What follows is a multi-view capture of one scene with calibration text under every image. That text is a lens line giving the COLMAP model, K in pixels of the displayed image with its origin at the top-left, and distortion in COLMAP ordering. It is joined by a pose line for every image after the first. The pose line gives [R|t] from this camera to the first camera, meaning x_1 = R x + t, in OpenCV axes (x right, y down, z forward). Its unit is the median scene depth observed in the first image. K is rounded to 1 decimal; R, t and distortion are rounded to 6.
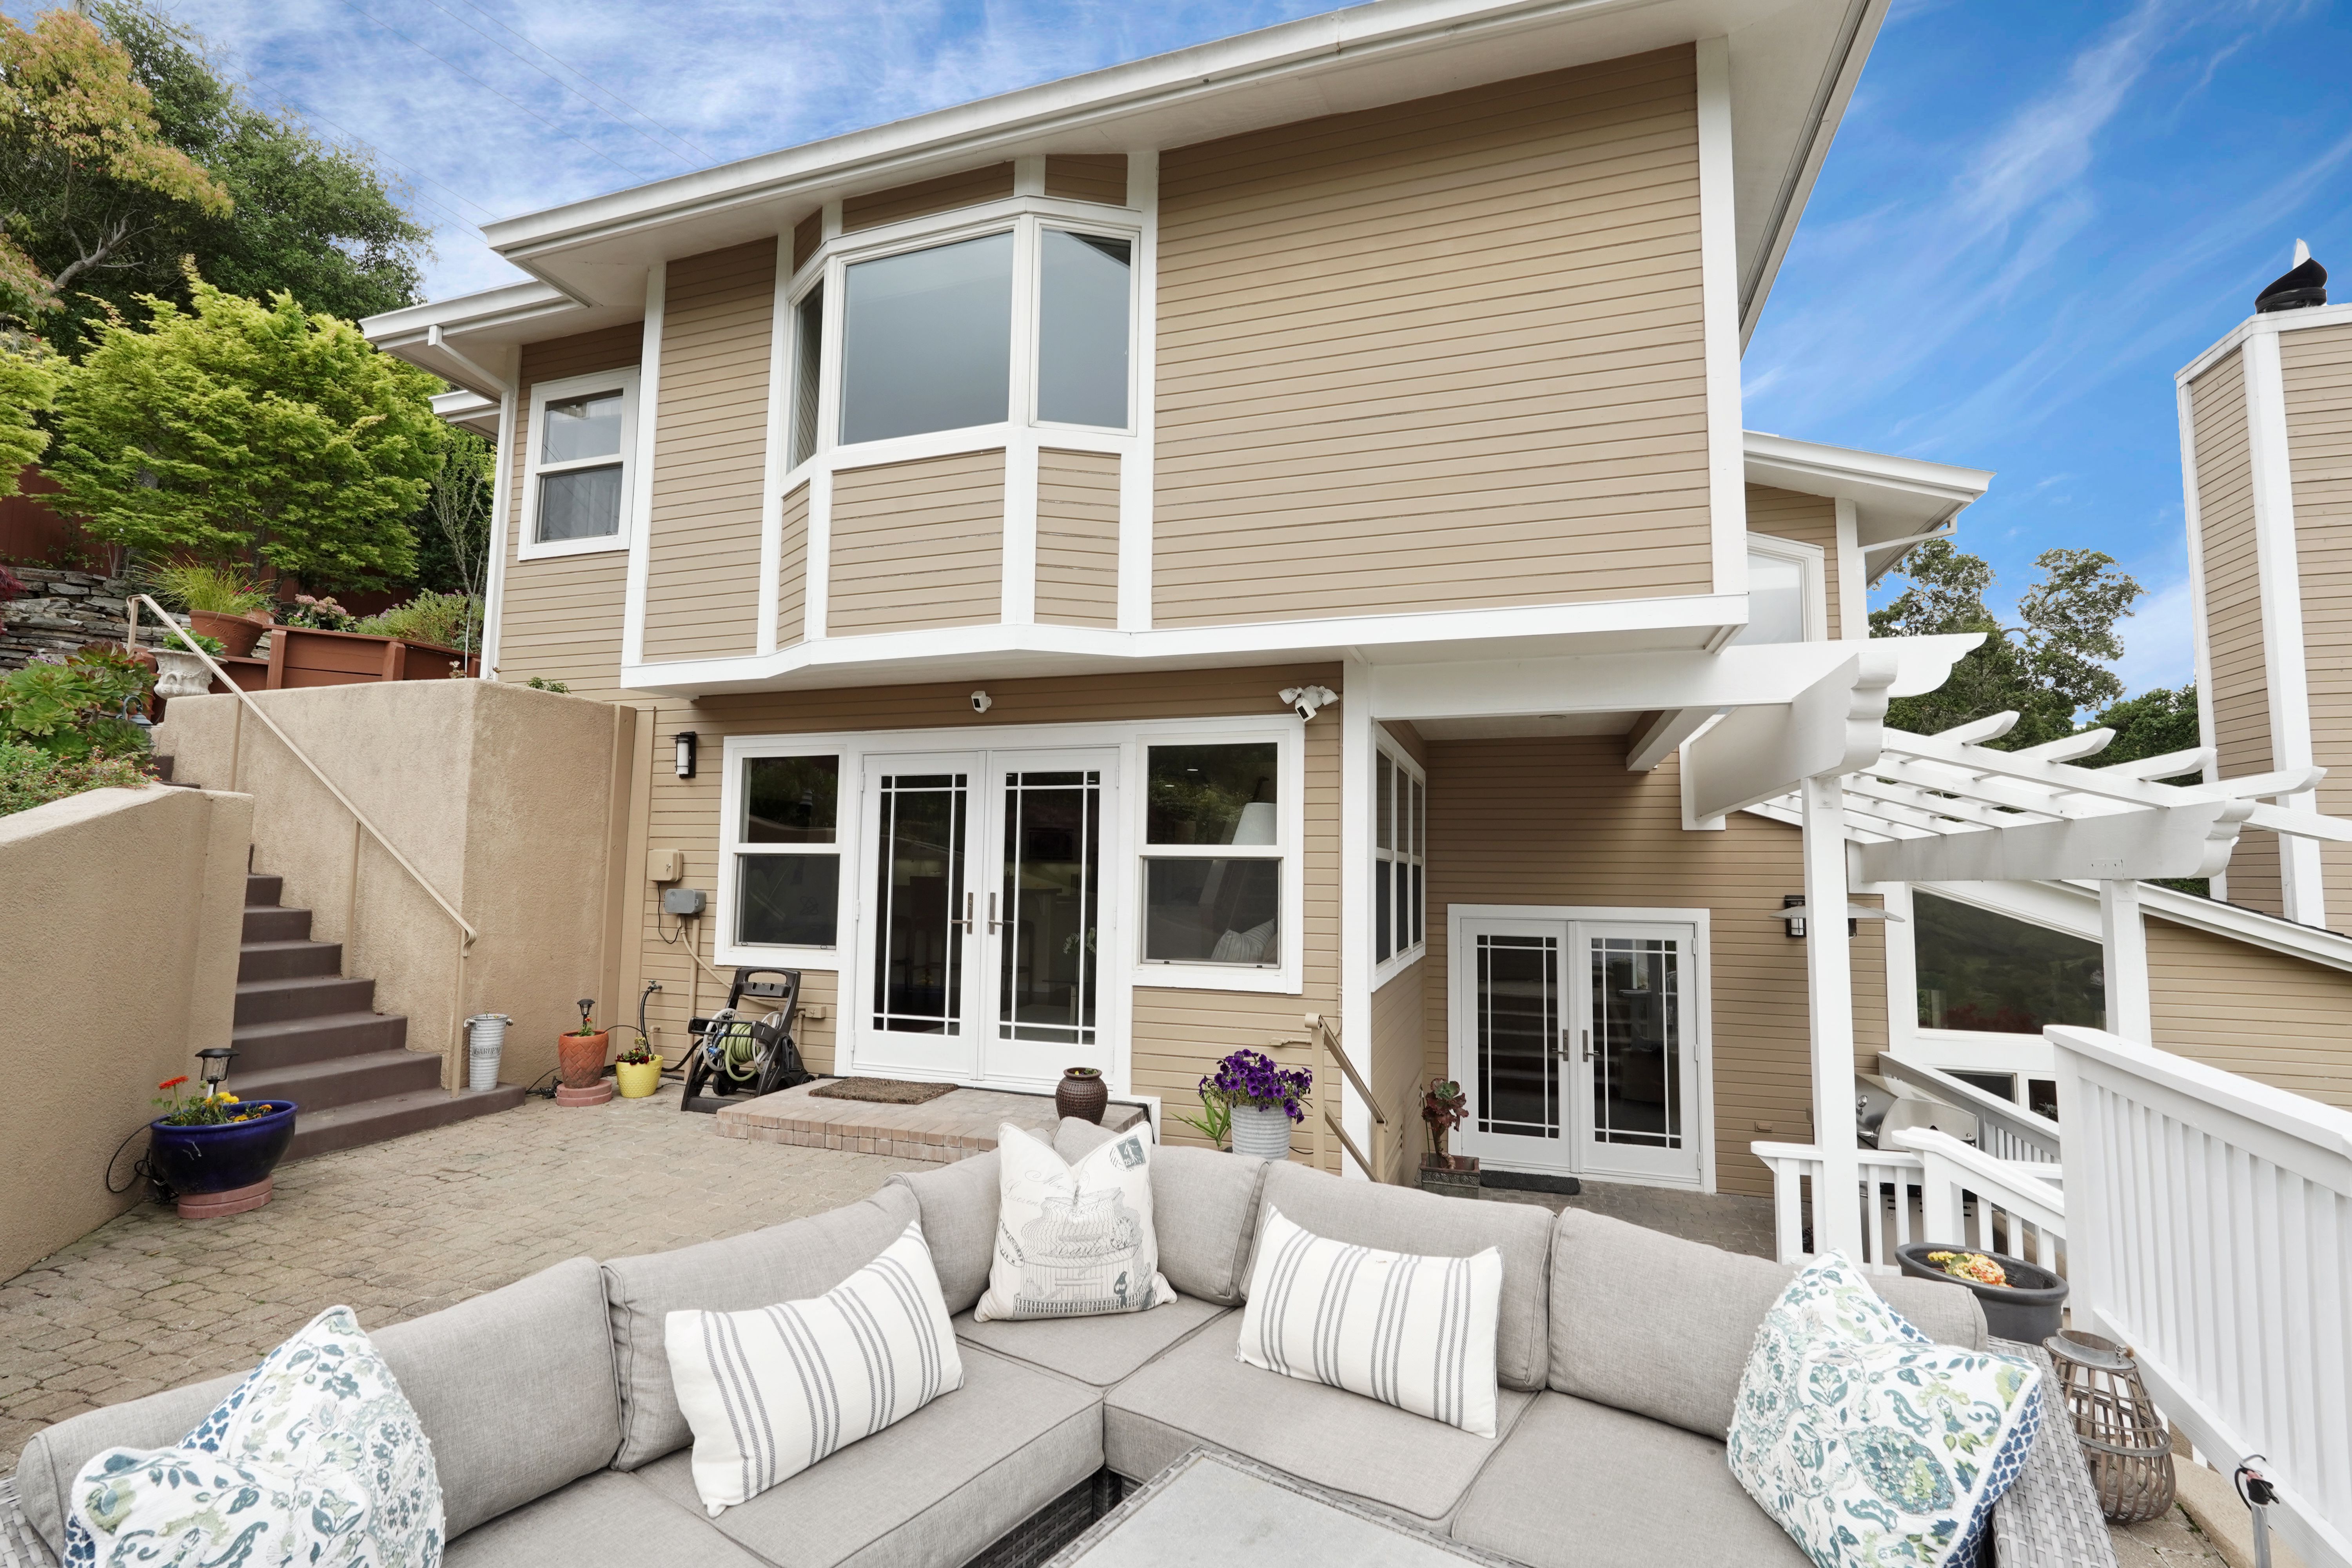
lens RADIAL K [[1042.0, 0, 1178.3], [0, 1042.0, 786.4], [0, 0, 1]] dist [-0.009864, 0.009158]
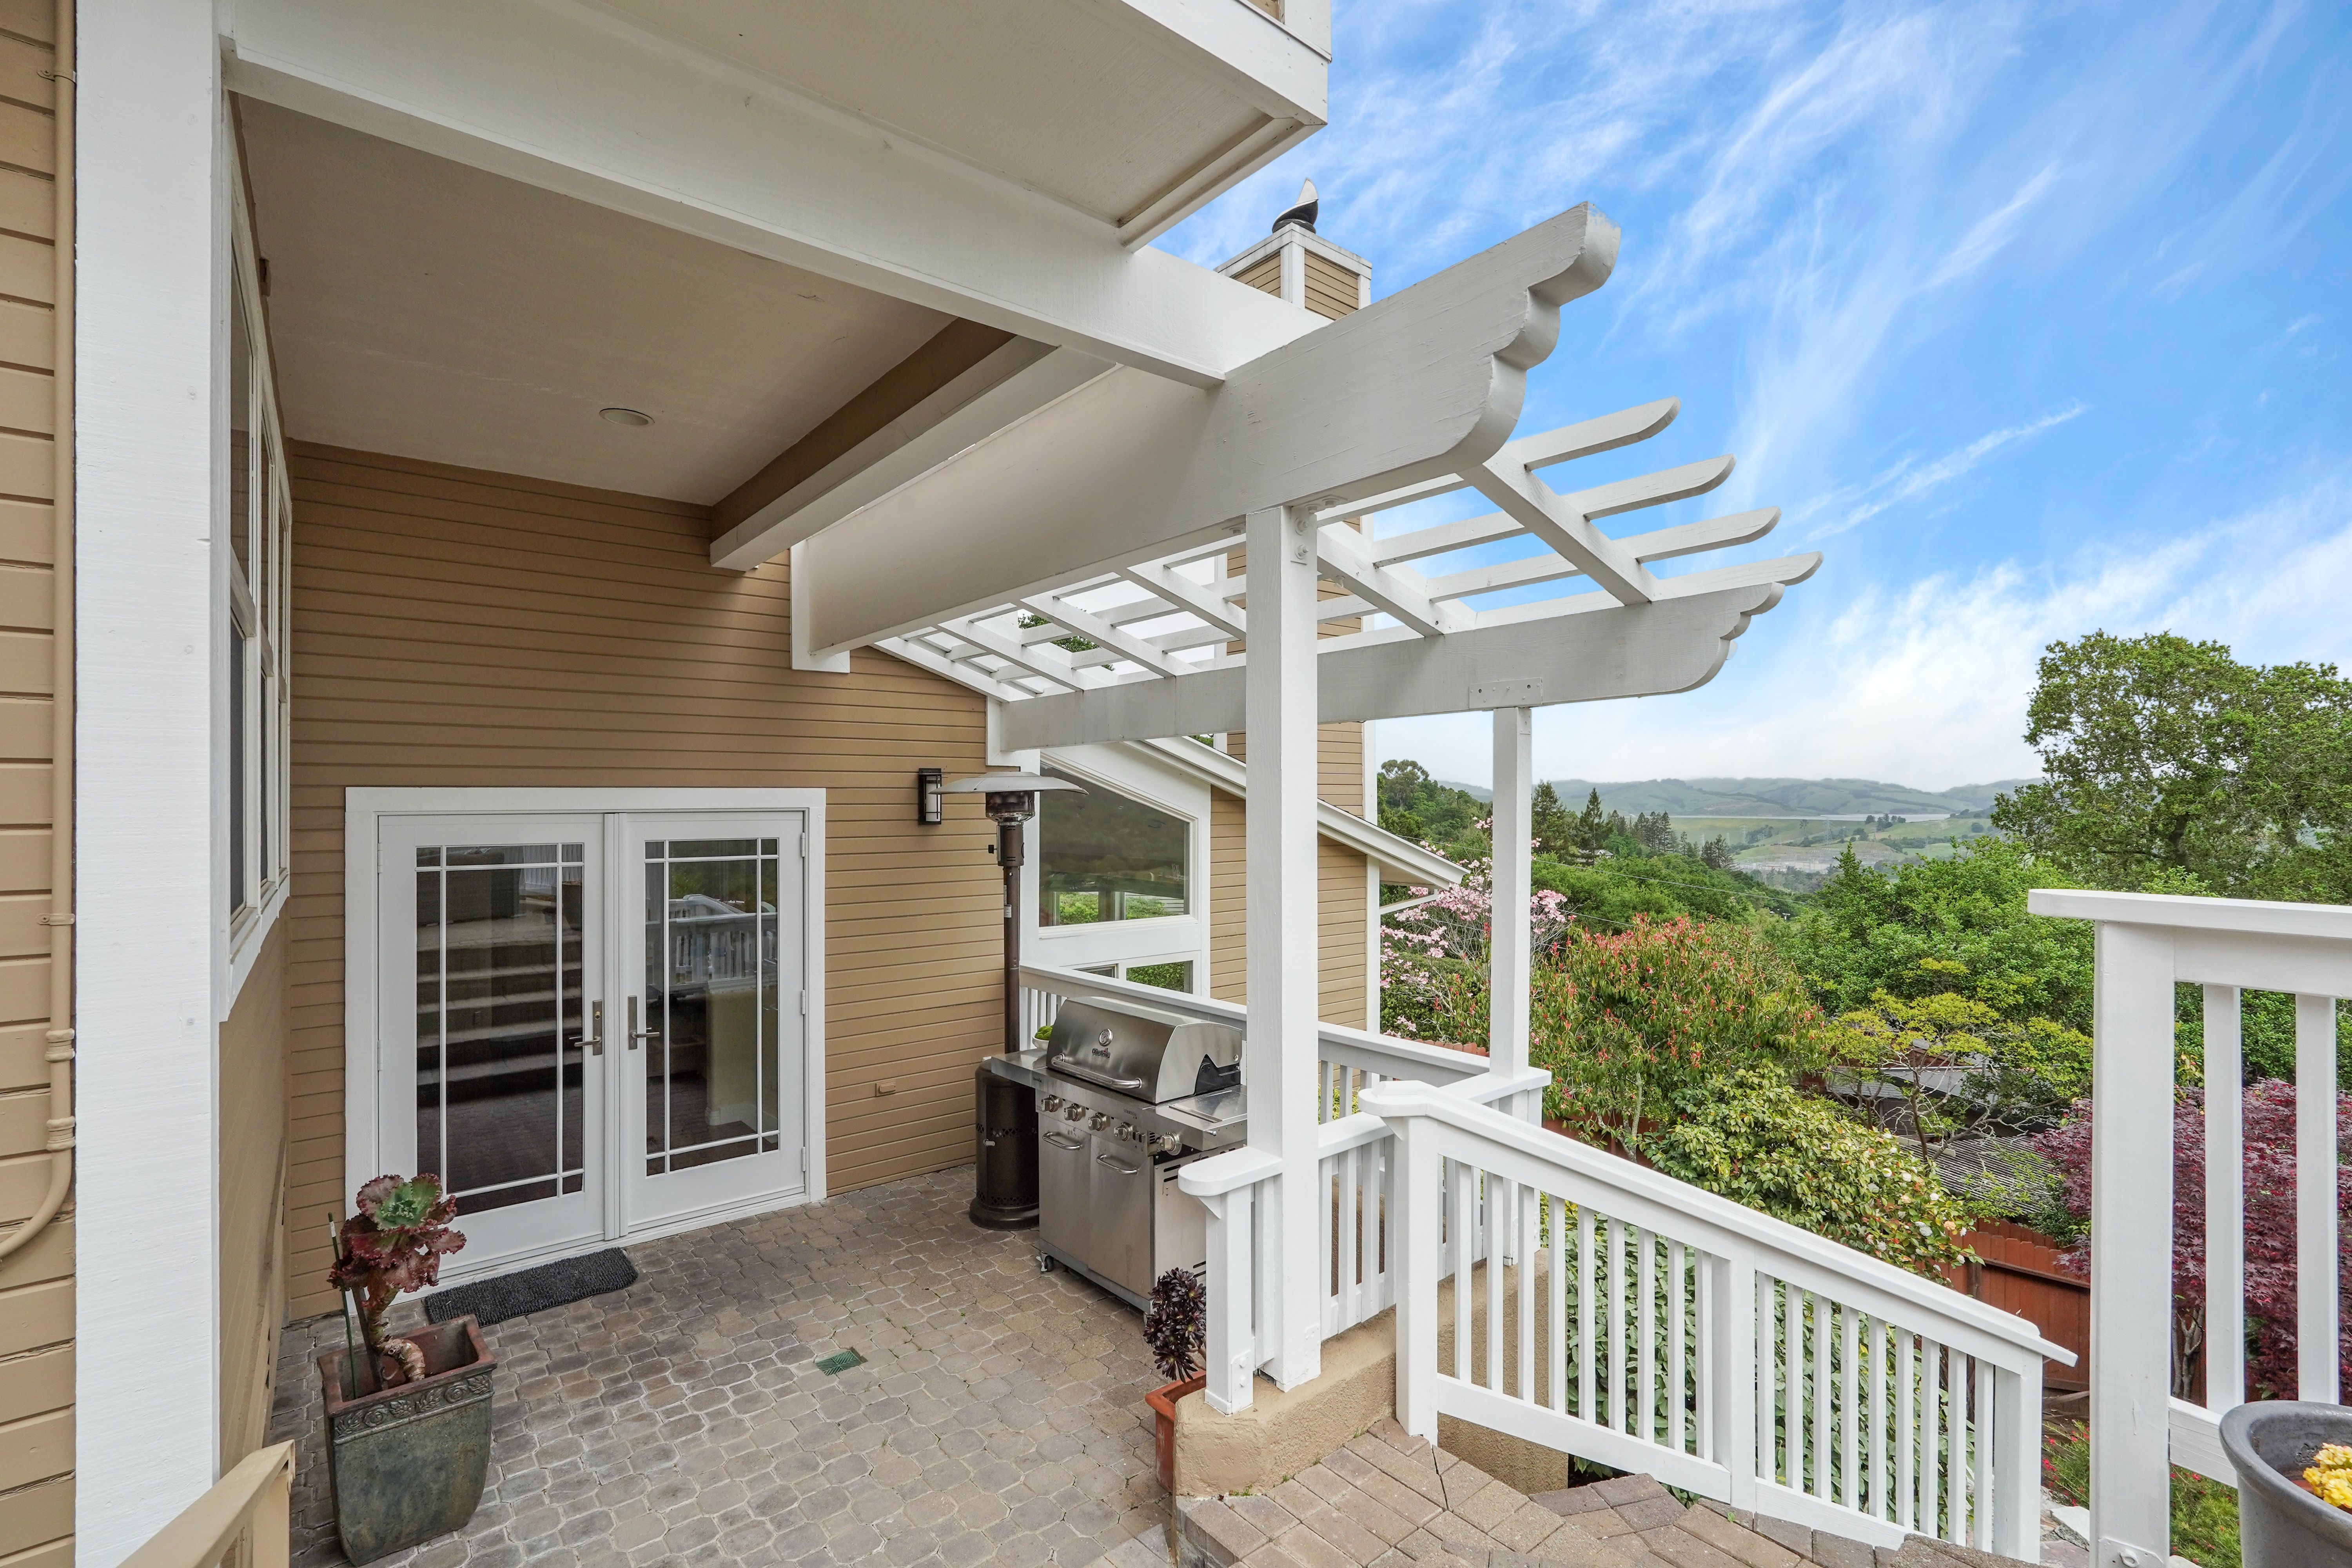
lens RADIAL K [[1042.0, 0, 1180.1], [0, 1042.0, 801.5], [0, 0, 1]] dist [-0.009864, 0.009158]
pose [[0.543322, -0.014480, 0.839400, 0.067458], [-0.058455, 0.996772, 0.055031, 0.074603], [-0.837487, -0.078967, 0.540722, 0.436202]]
